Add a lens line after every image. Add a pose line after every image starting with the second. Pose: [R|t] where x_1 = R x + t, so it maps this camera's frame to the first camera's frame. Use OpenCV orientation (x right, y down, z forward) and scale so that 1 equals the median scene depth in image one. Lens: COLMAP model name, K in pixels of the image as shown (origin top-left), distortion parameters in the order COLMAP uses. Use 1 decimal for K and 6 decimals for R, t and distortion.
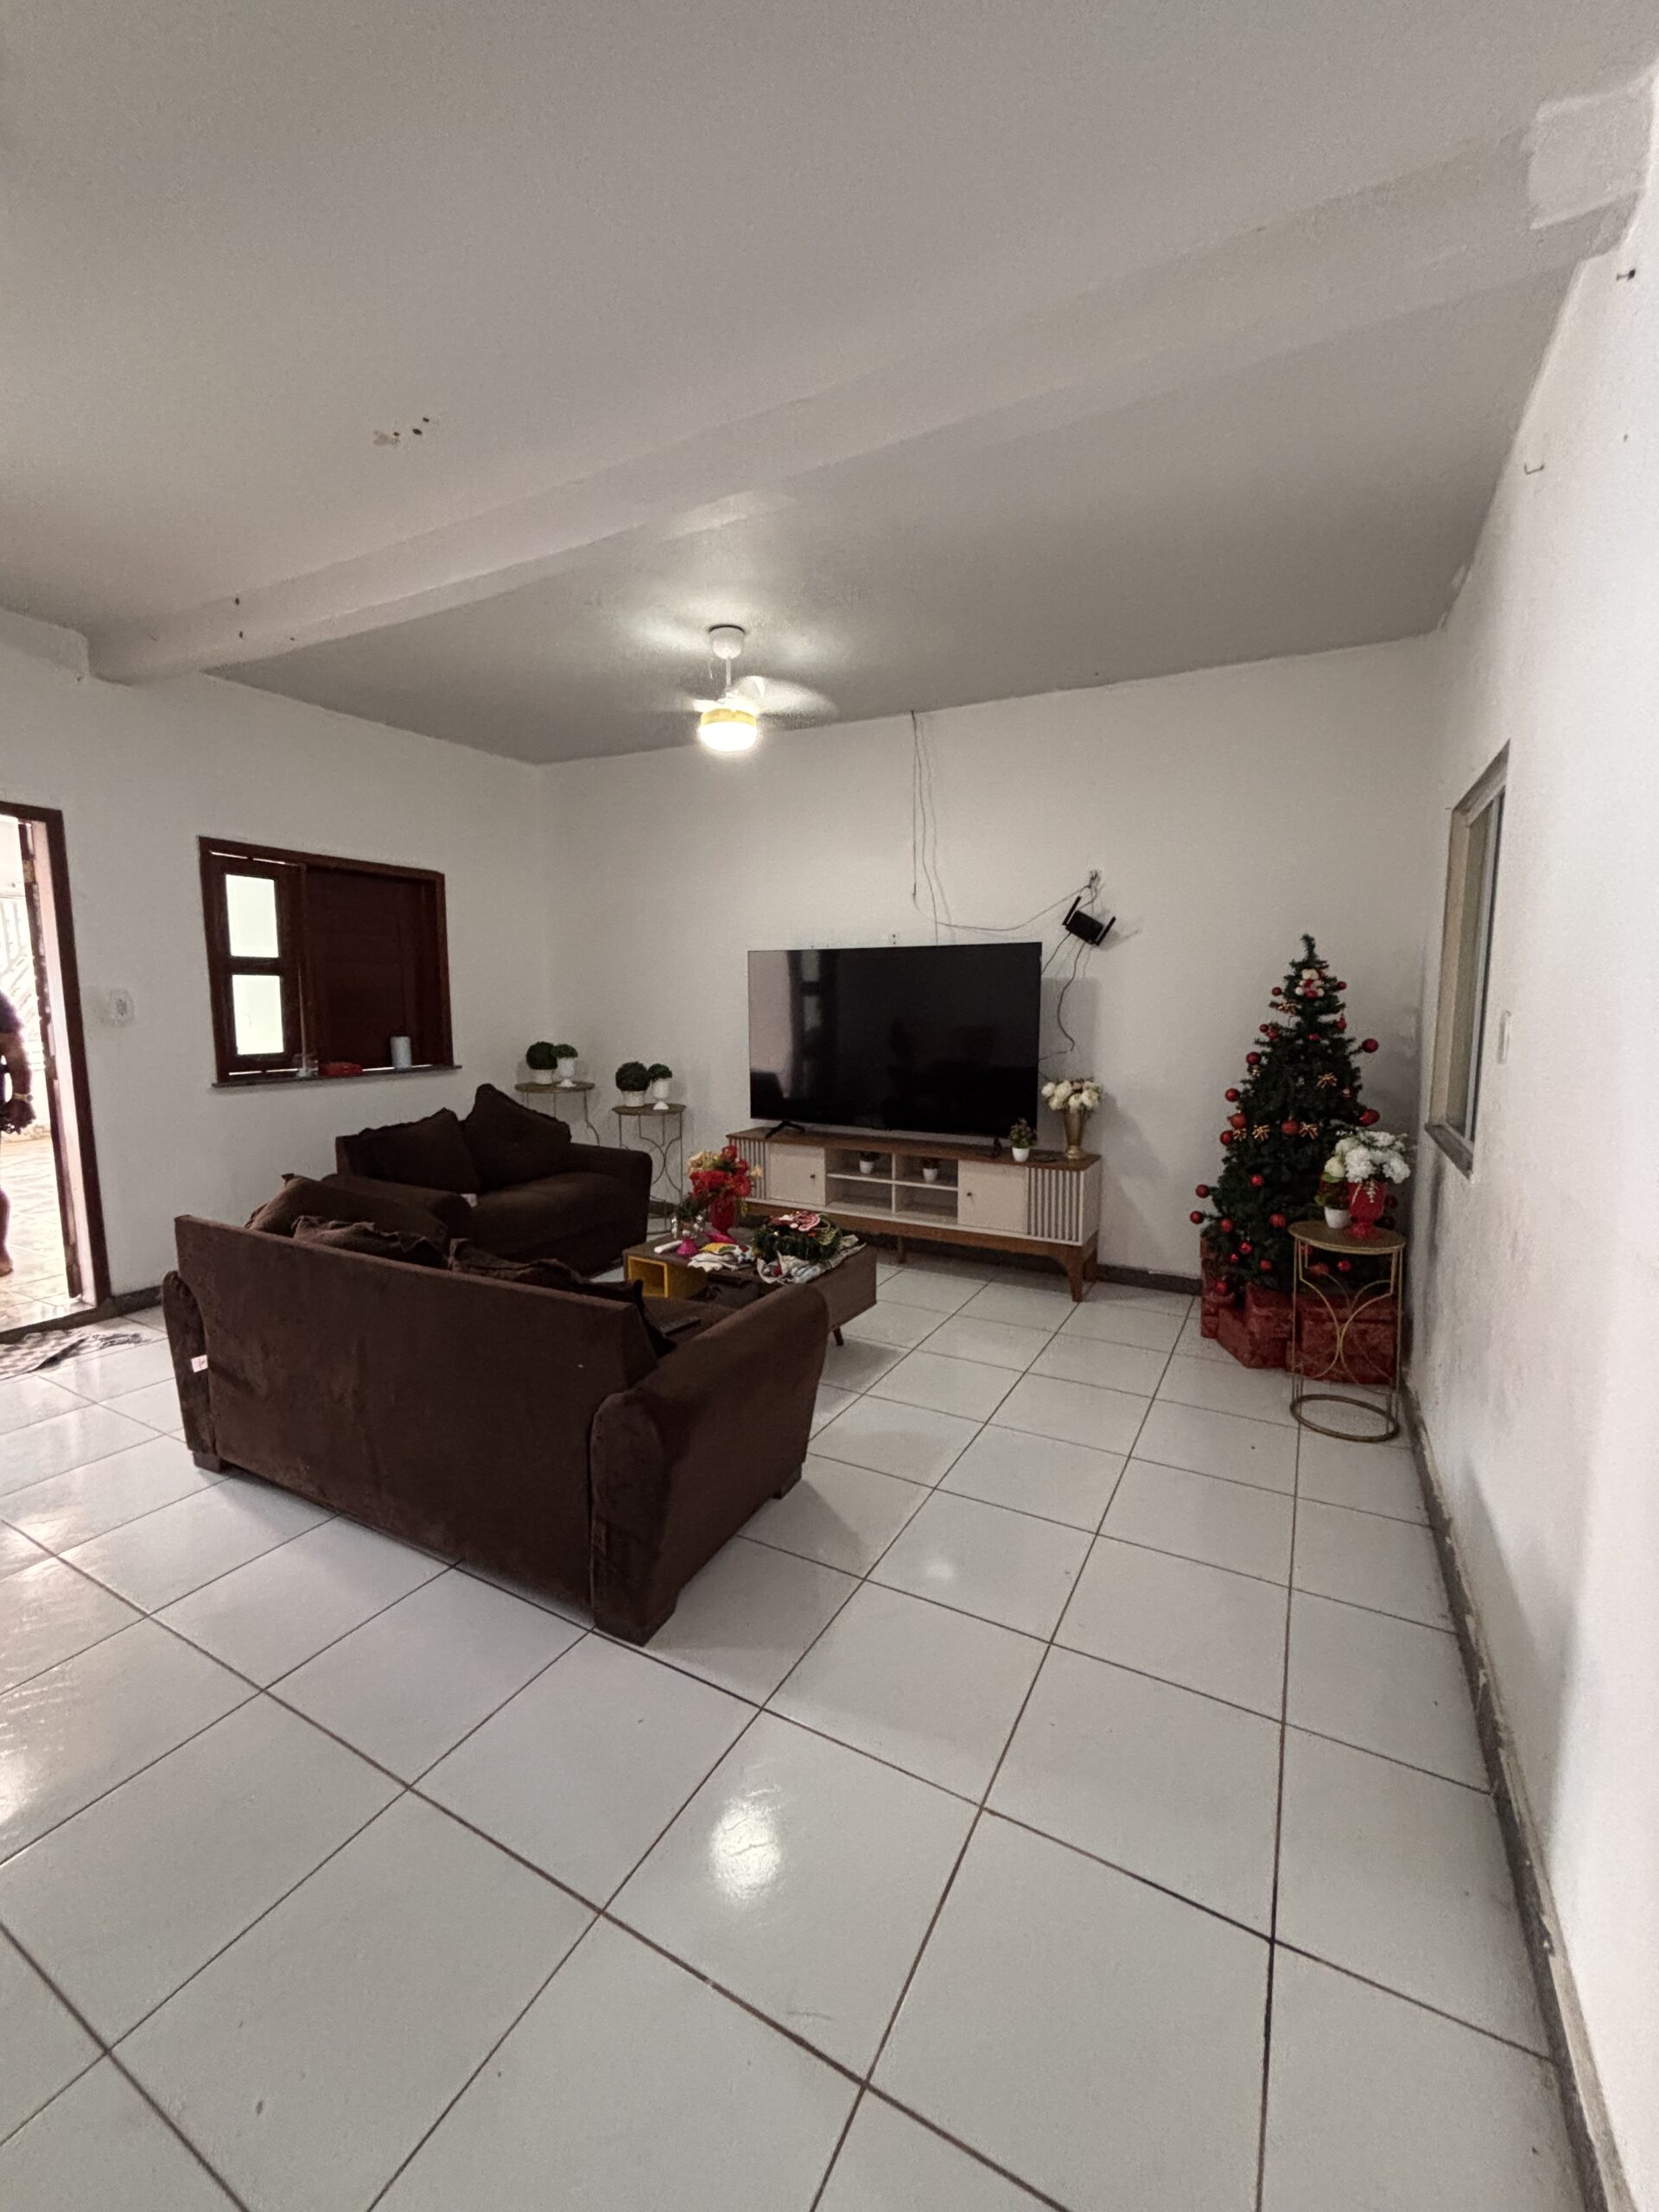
lens RADIAL K [[888.8, 0, 833.3], [0, 888.8, 1107.9], [0, 0, 1]] dist [0.006730, -0.000972]
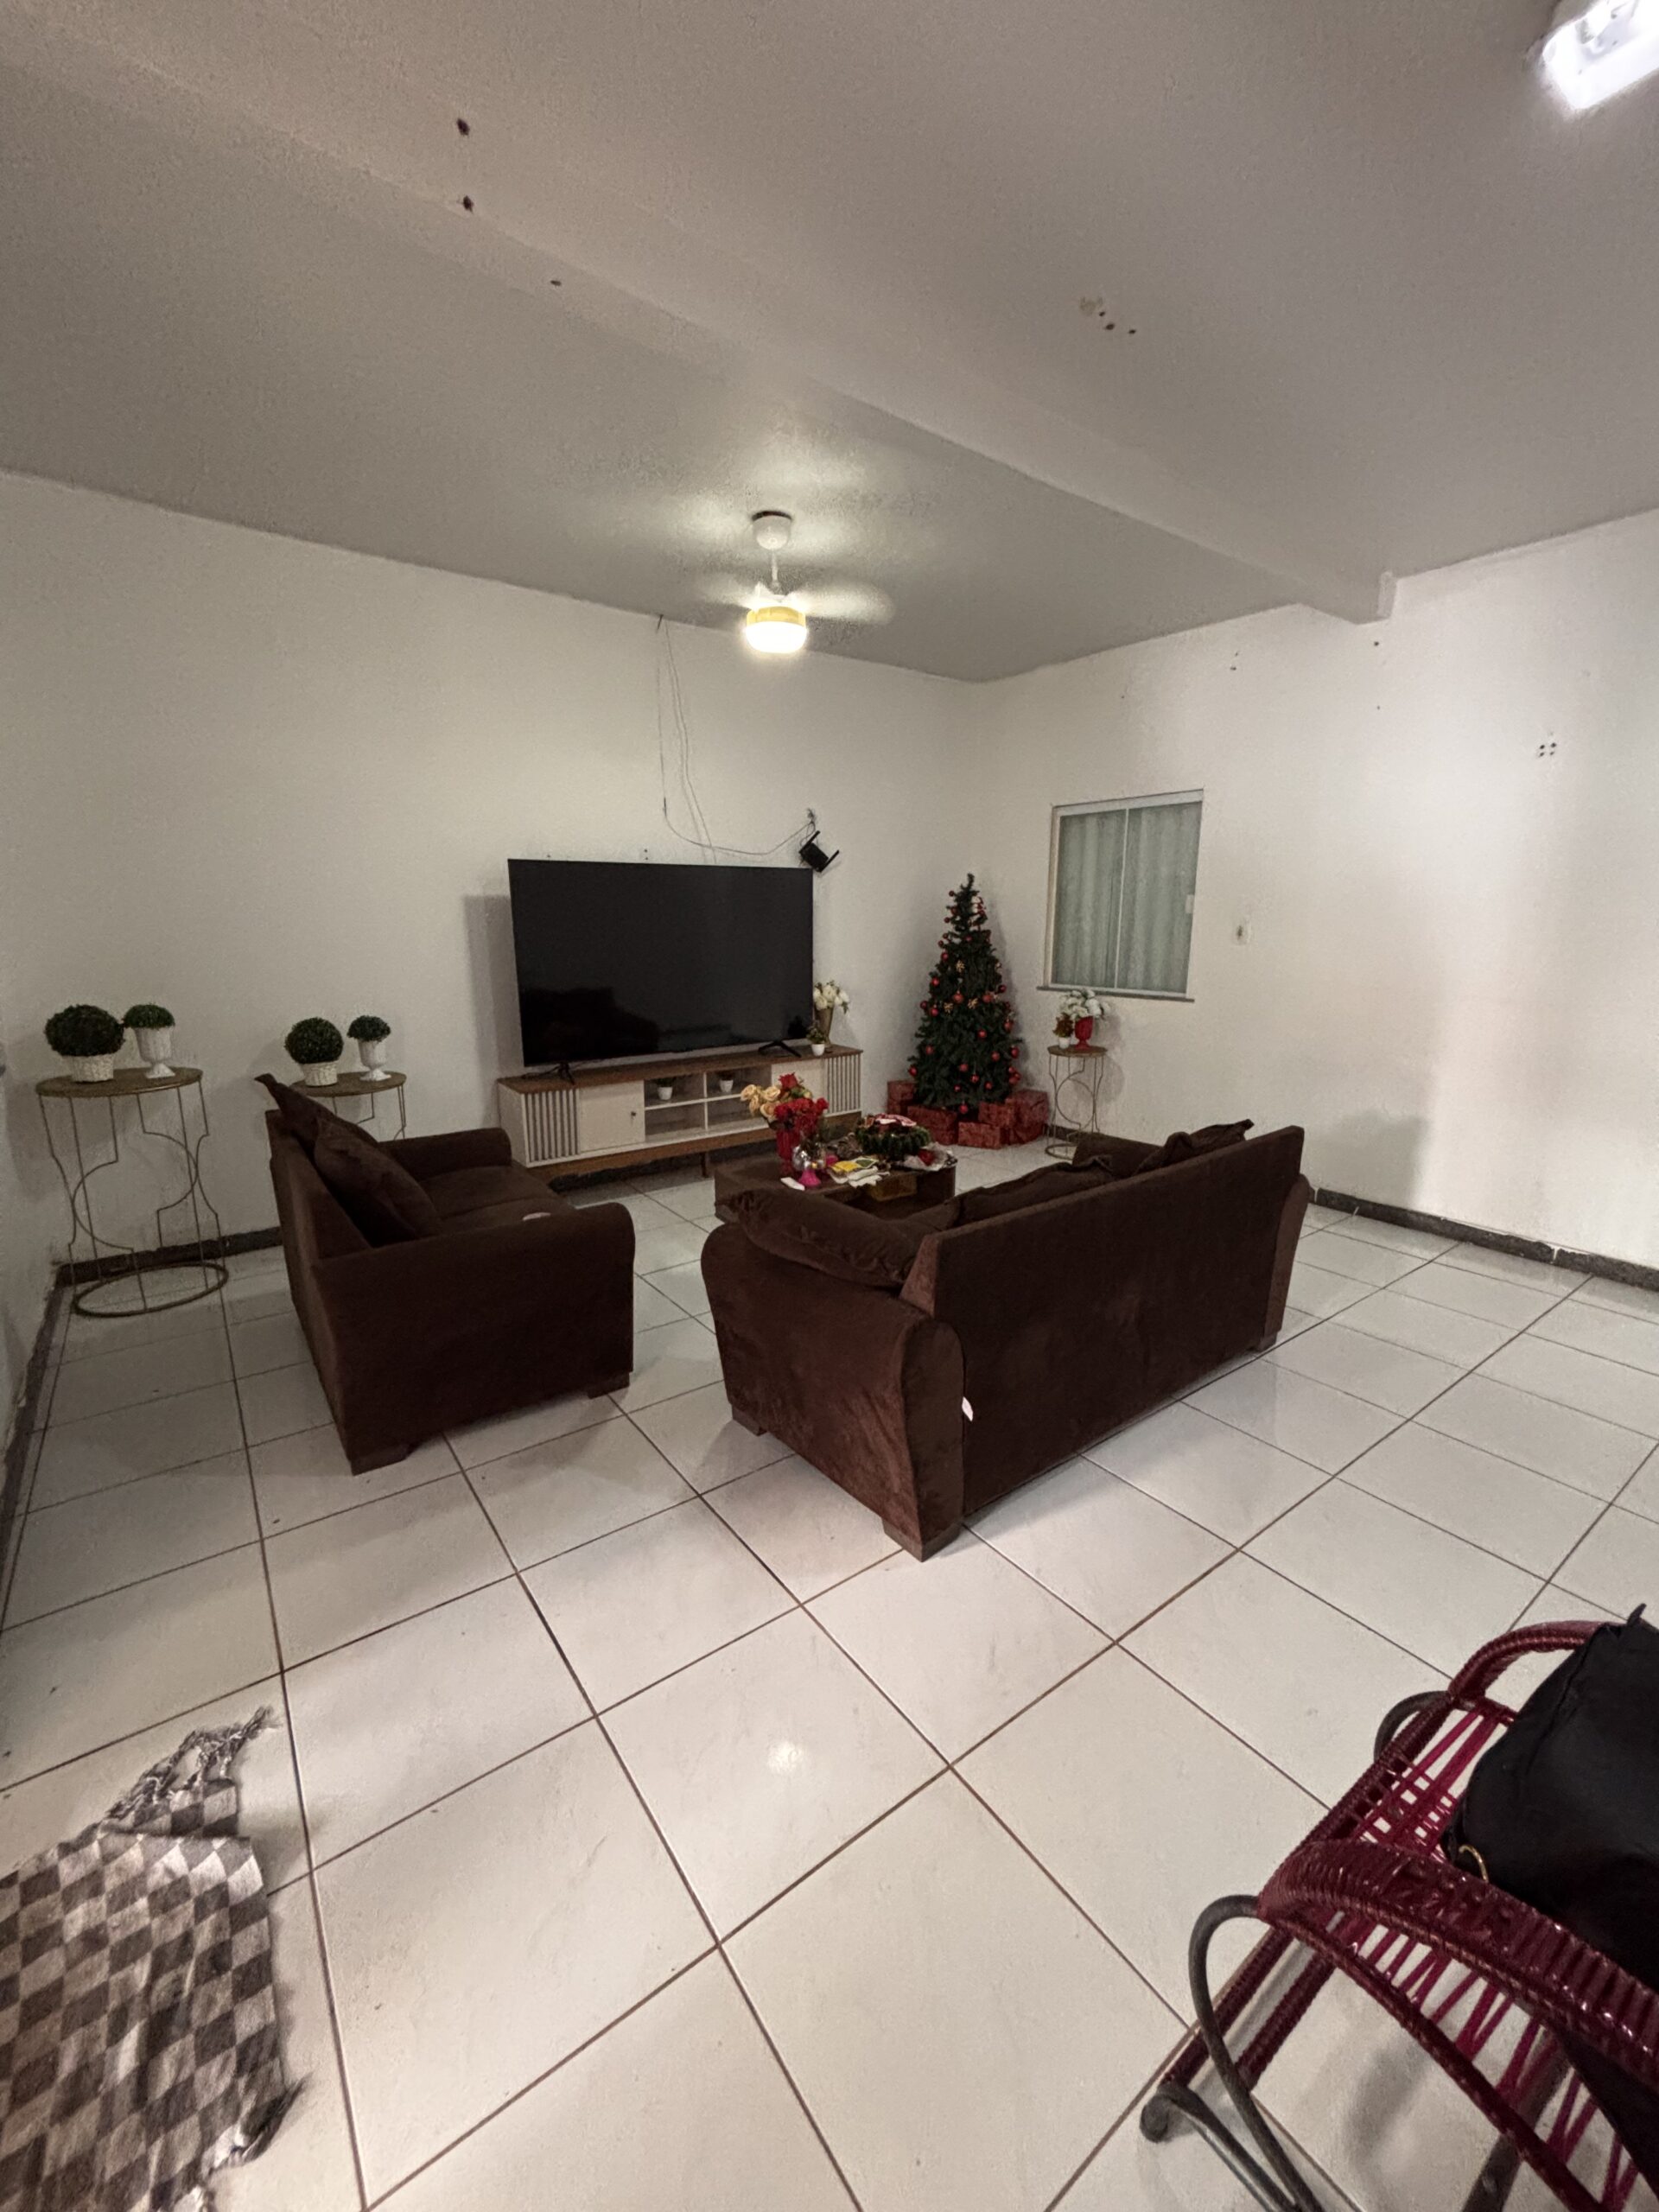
lens RADIAL K [[888.8, 0, 829.9], [0, 888.8, 1095.8], [0, 0, 1]] dist [0.006730, -0.000972]
pose [[0.433231, -0.182448, 0.882623, -0.770981], [0.110761, 0.982651, 0.148758, -0.057175], [-0.894451, 0.033314, 0.445923, 0.417359]]
